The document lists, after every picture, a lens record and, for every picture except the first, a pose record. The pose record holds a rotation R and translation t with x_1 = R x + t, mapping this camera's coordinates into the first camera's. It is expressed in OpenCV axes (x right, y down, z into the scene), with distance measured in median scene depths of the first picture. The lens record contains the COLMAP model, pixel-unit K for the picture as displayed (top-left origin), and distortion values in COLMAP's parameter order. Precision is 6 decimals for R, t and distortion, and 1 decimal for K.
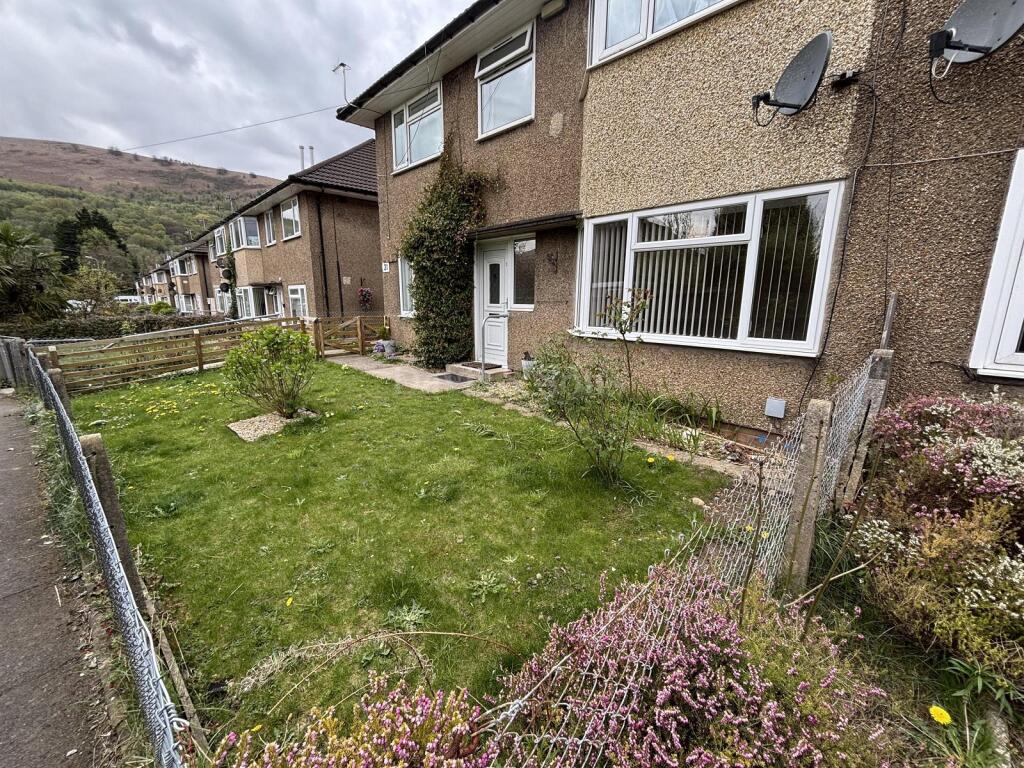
lens RADIAL K [[414.1, 0, 513.1], [0, 414.1, 380.2], [0, 0, 1]] dist [-0.004058, 0.000977]
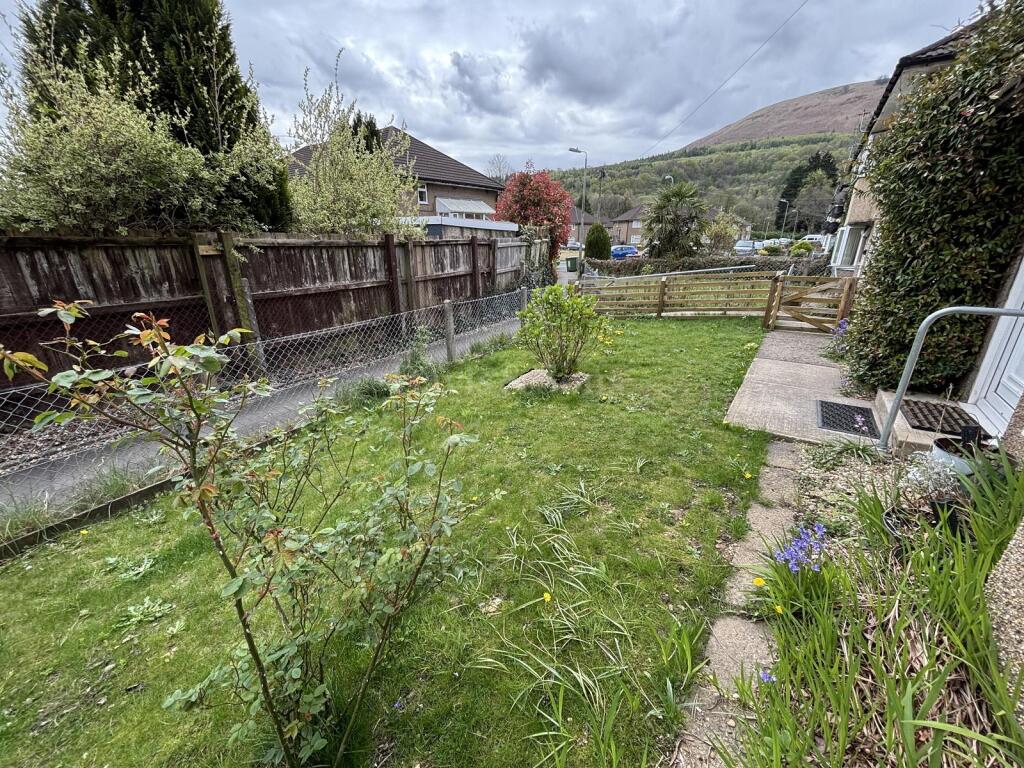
lens RADIAL K [[414.1, 0, 511.9], [0, 414.1, 382.6], [0, 0, 1]] dist [-0.004058, 0.000977]
pose [[0.189010, 0.321363, -0.927901, 0.180162], [-0.184316, 0.939749, 0.287921, -0.088596], [0.964522, 0.116607, 0.236855, 0.359791]]
